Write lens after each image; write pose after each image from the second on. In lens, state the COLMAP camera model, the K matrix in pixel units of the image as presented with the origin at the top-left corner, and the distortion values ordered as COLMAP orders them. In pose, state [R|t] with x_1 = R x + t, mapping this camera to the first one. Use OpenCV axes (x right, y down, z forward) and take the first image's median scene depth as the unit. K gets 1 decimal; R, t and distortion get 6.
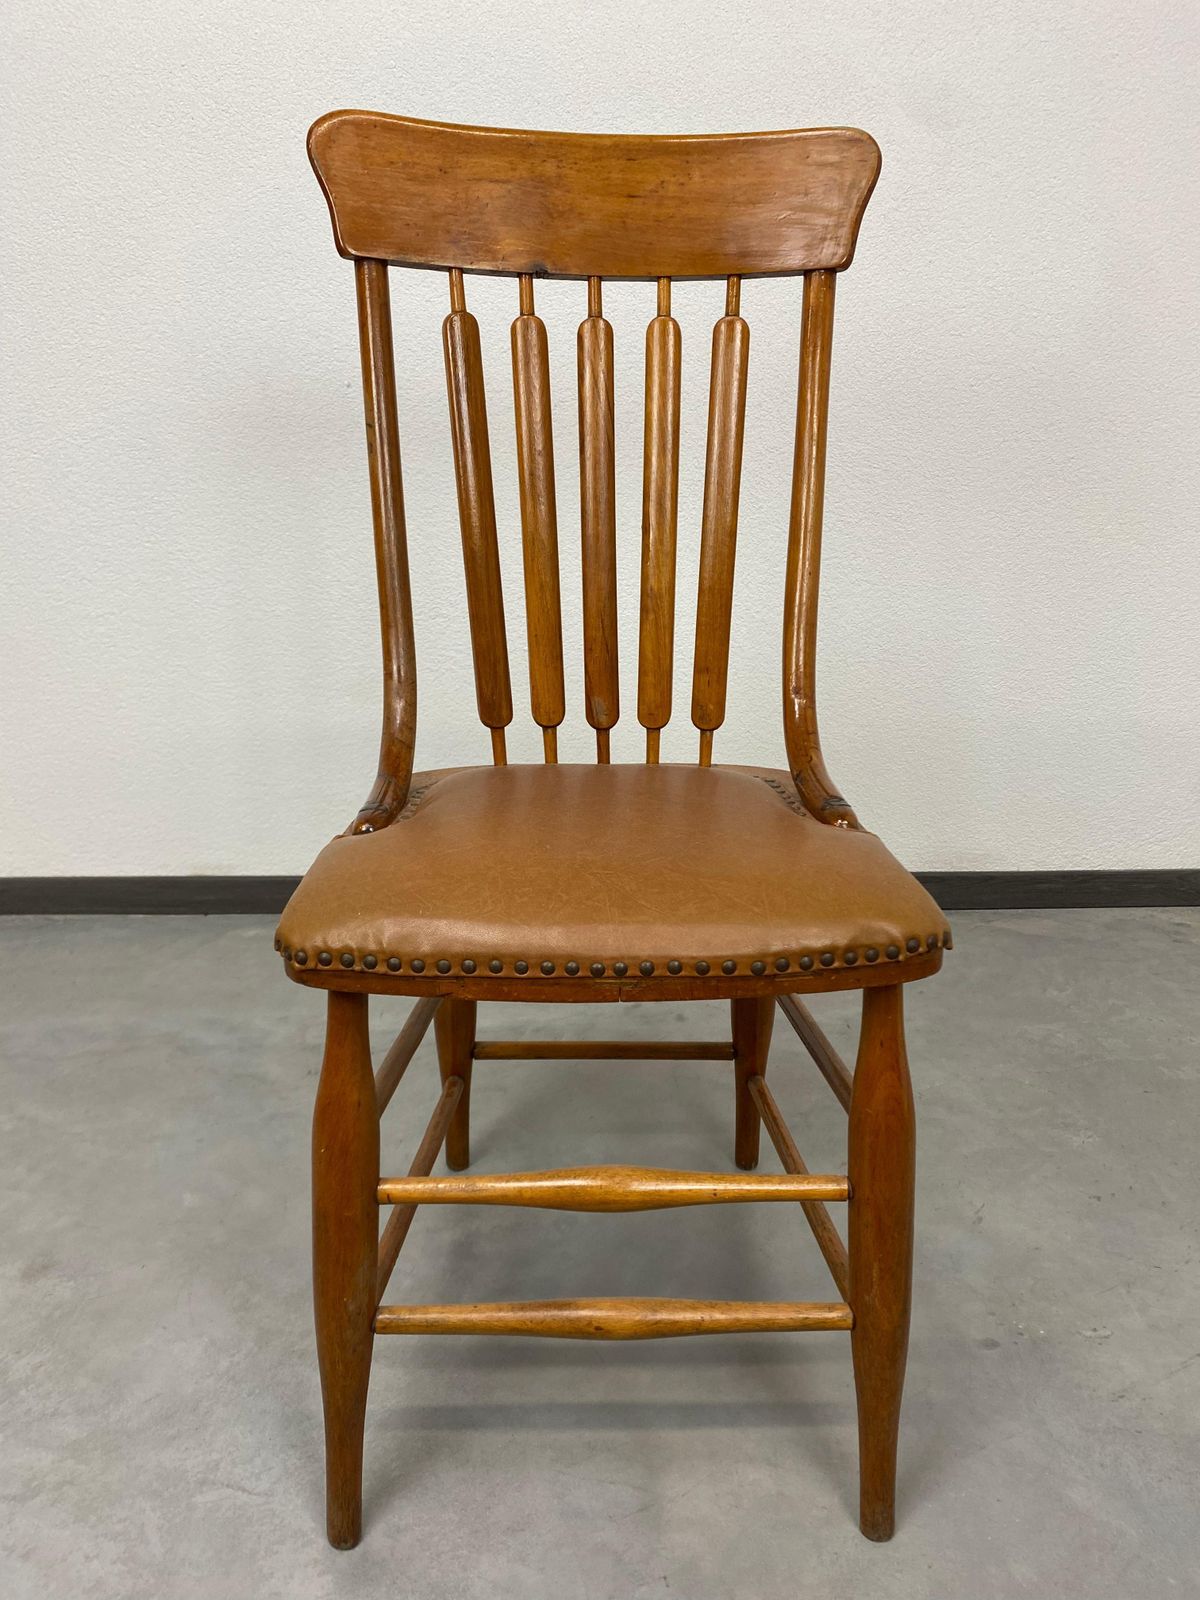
lens RADIAL K [[1193.3, 0, 593.5], [0, 1193.3, 809.8], [0, 0, 1]] dist [0.014761, -0.011521]
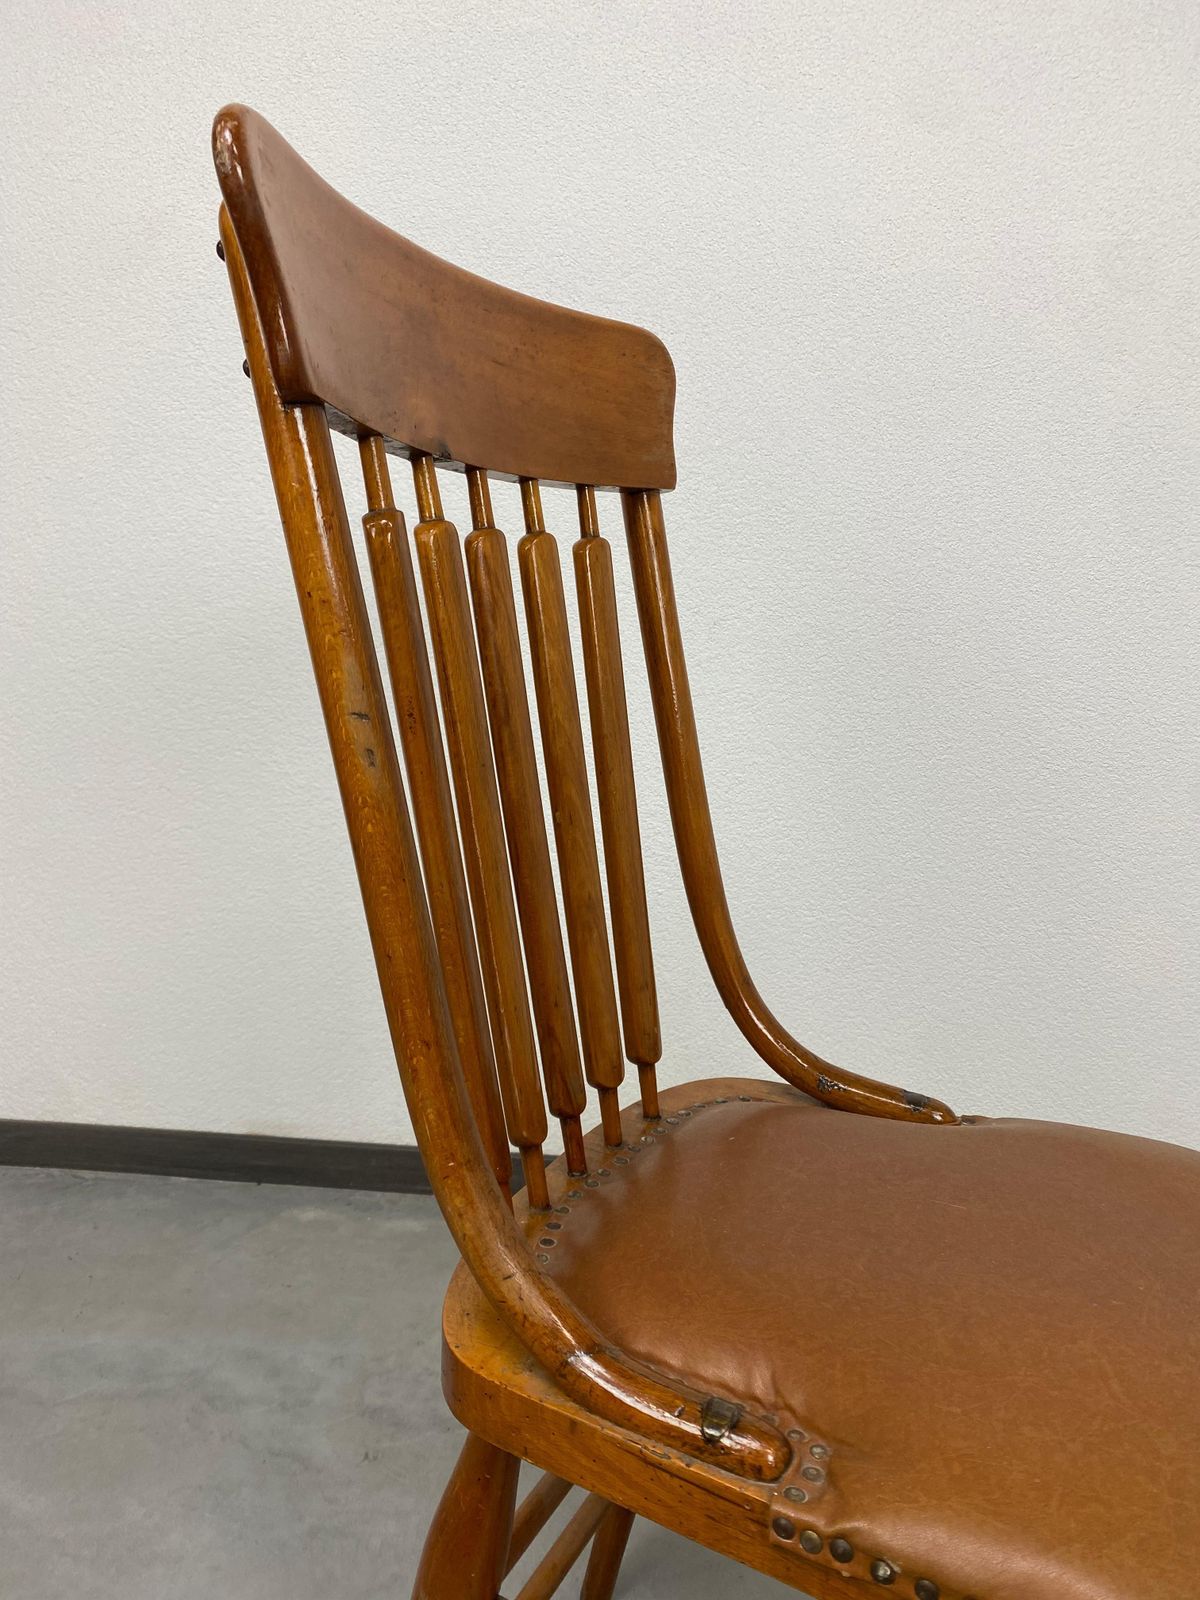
lens RADIAL K [[1193.3, 0, 608.5], [0, 1193.3, 800.6], [0, 0, 1]] dist [0.014761, -0.011521]
pose [[0.997010, 0.055443, -0.053829, -0.086212], [-0.062642, 0.987757, -0.142870, -0.126847], [0.045249, 0.145815, 0.988277, 0.246734]]
